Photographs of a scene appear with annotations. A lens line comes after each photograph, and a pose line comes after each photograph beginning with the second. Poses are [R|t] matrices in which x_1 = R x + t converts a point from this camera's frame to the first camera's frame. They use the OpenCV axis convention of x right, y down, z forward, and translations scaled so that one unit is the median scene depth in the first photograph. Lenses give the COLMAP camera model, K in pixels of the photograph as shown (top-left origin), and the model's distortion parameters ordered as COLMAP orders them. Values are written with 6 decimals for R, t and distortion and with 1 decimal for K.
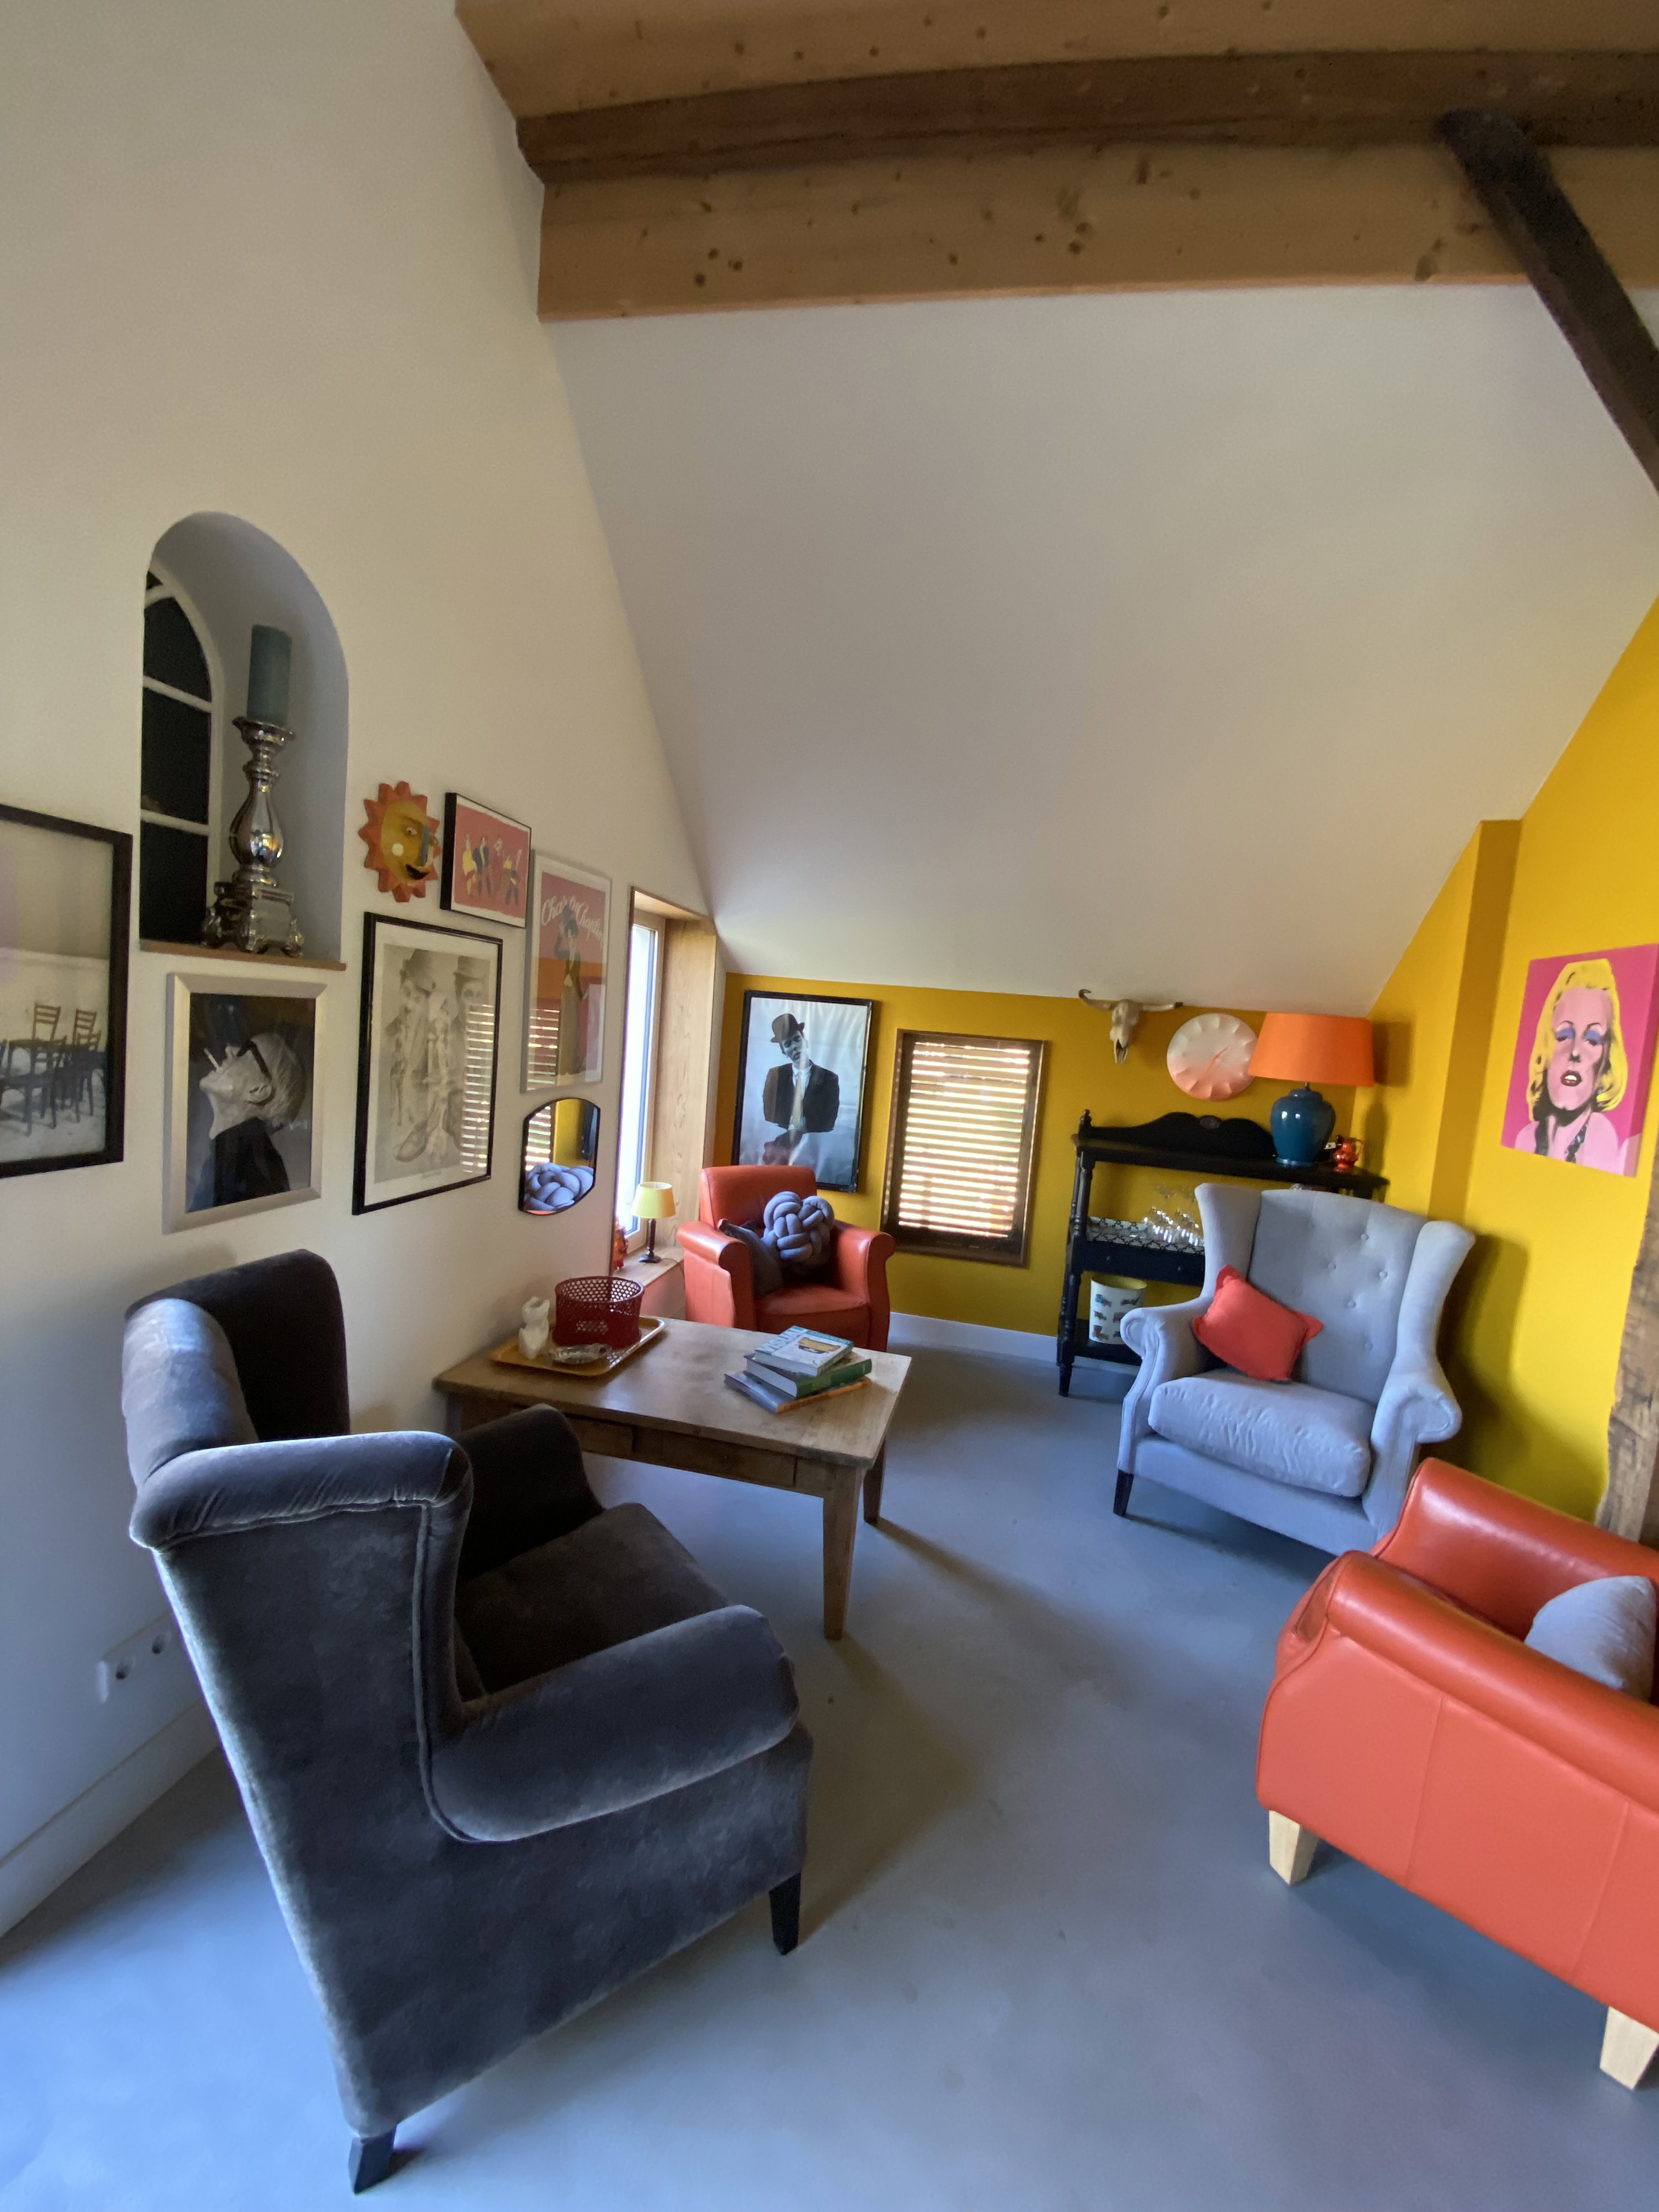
lens RADIAL K [[903.7, 0, 829.0], [0, 903.7, 1102.9], [0, 0, 1]] dist [-0.013231, -0.000213]
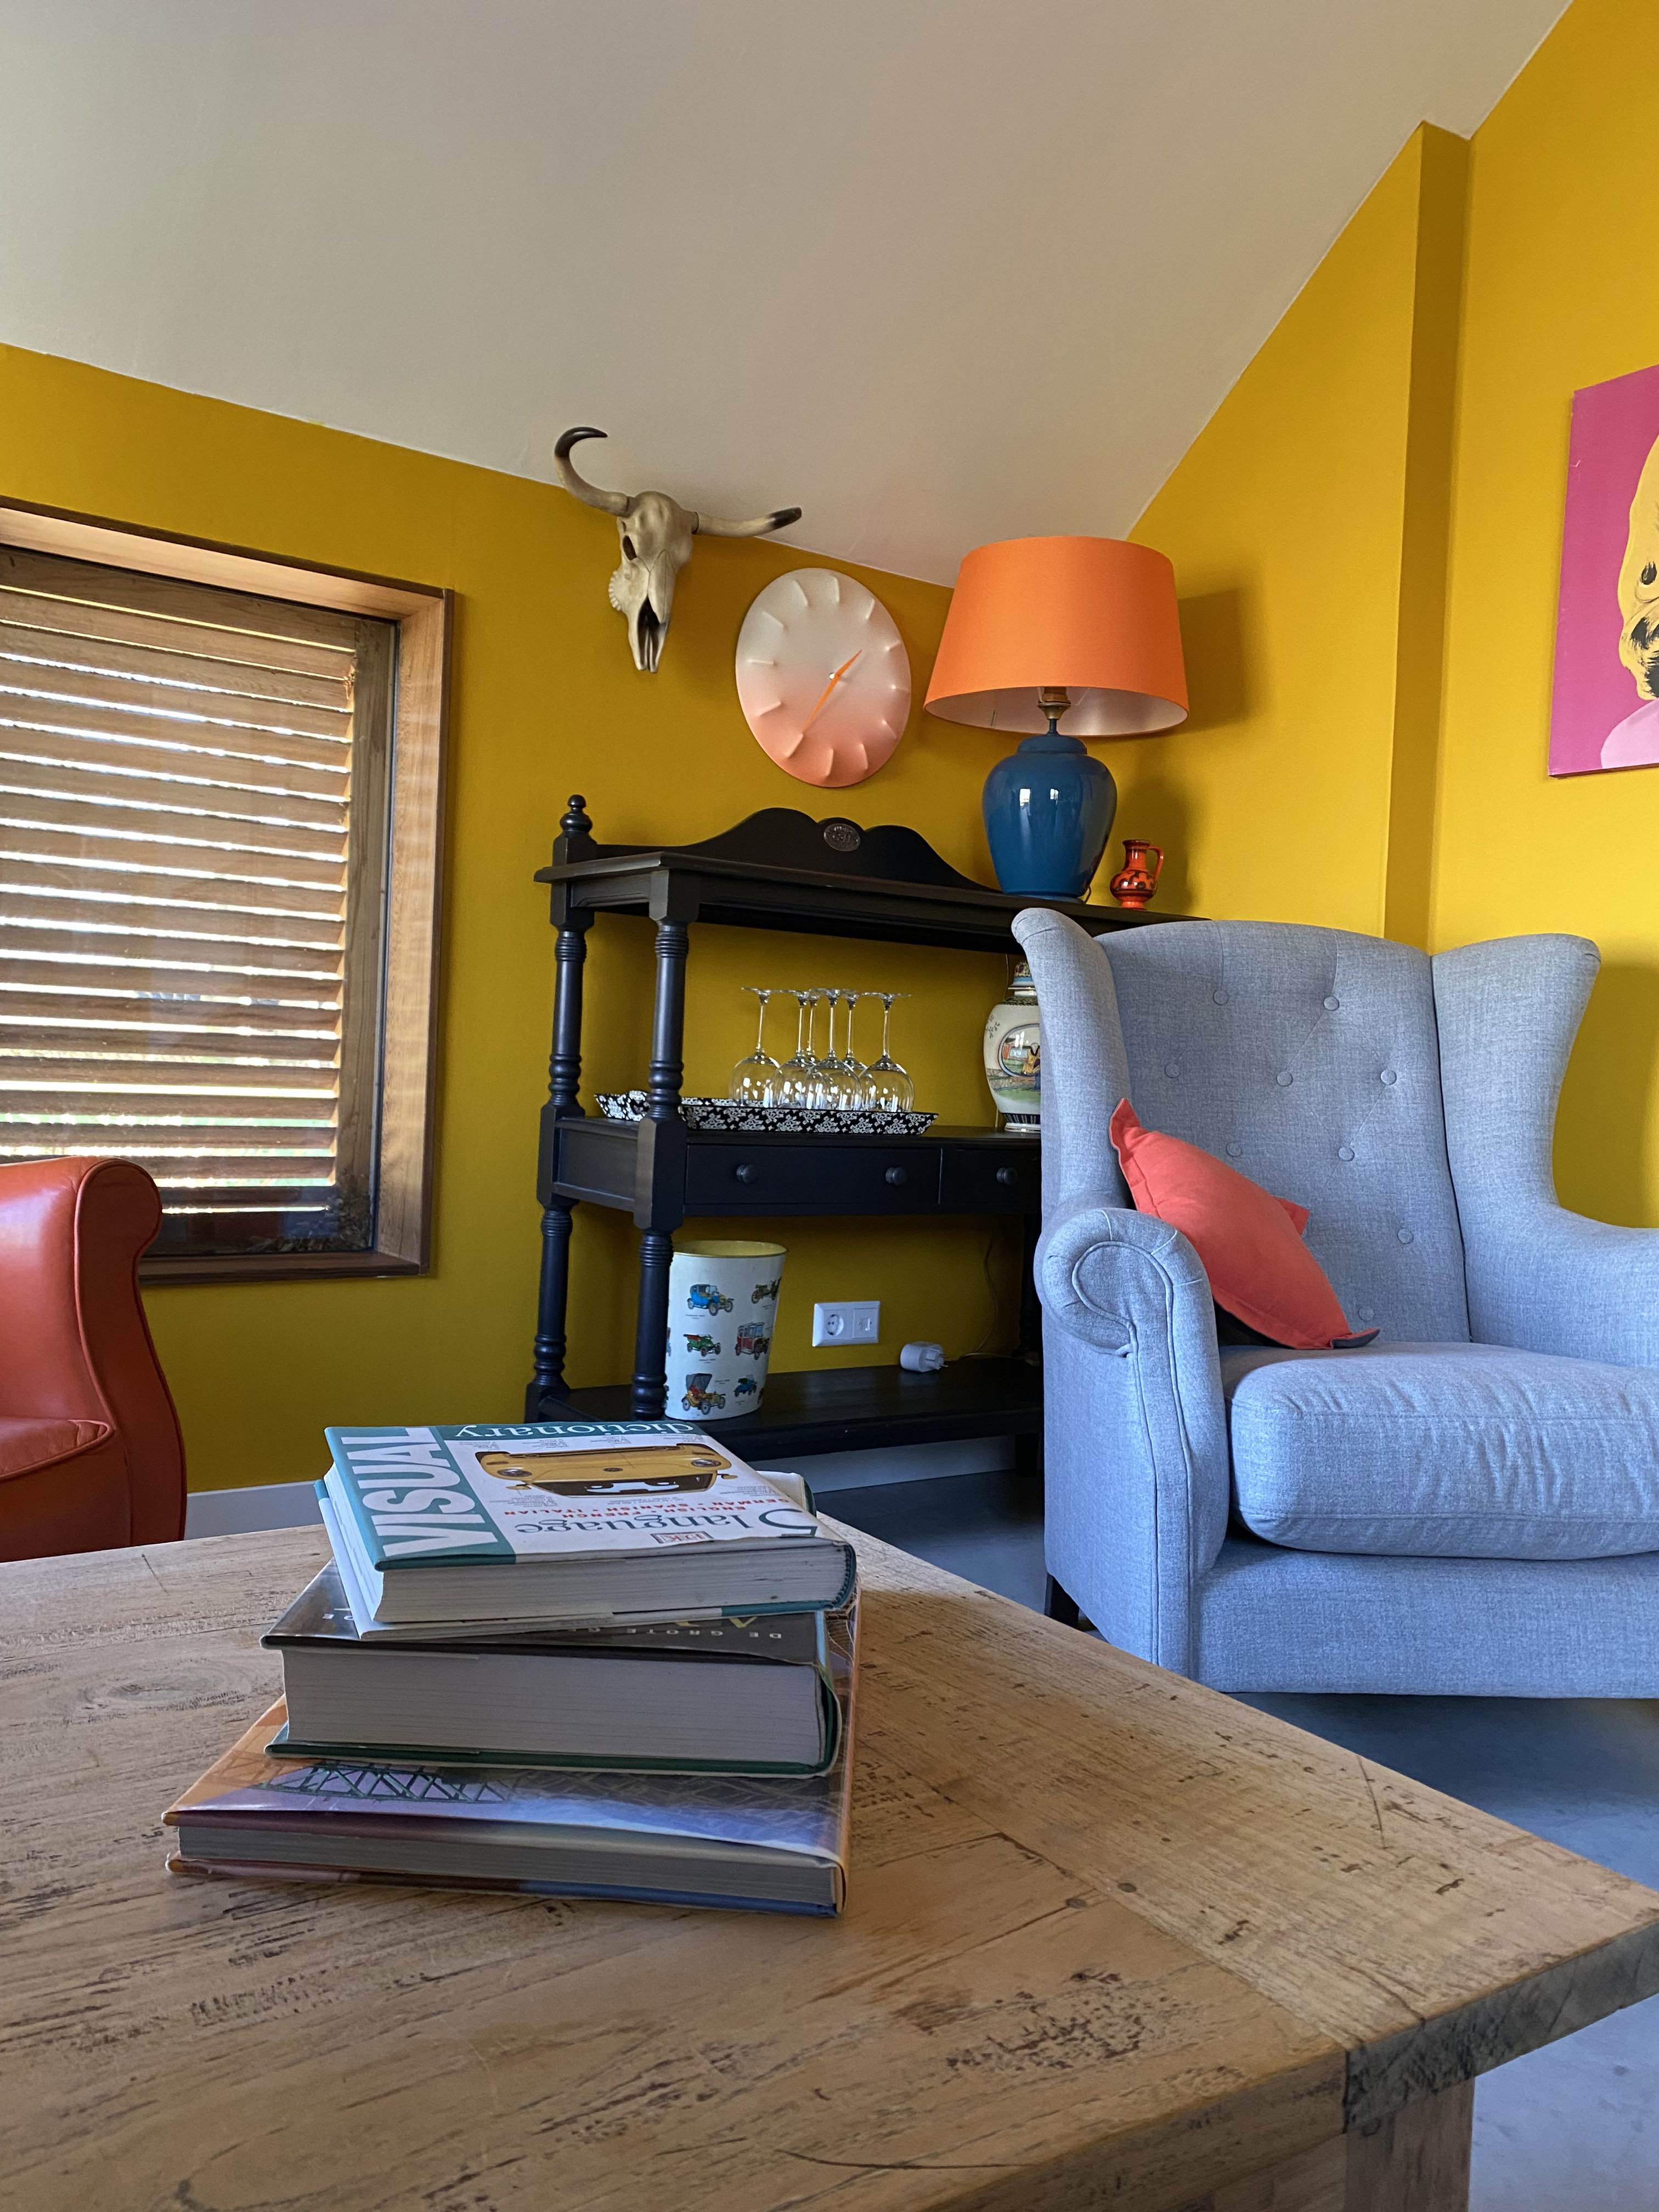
lens RADIAL K [[1668.4, 0, 829.7], [0, 1668.4, 1103.0], [0, 0, 1]] dist [-0.012691, -0.000778]
pose [[0.700329, -0.069109, 0.710467, -0.125597], [0.081983, 0.996503, 0.016120, 0.130657], [-0.709096, 0.046957, 0.703546, 0.480955]]
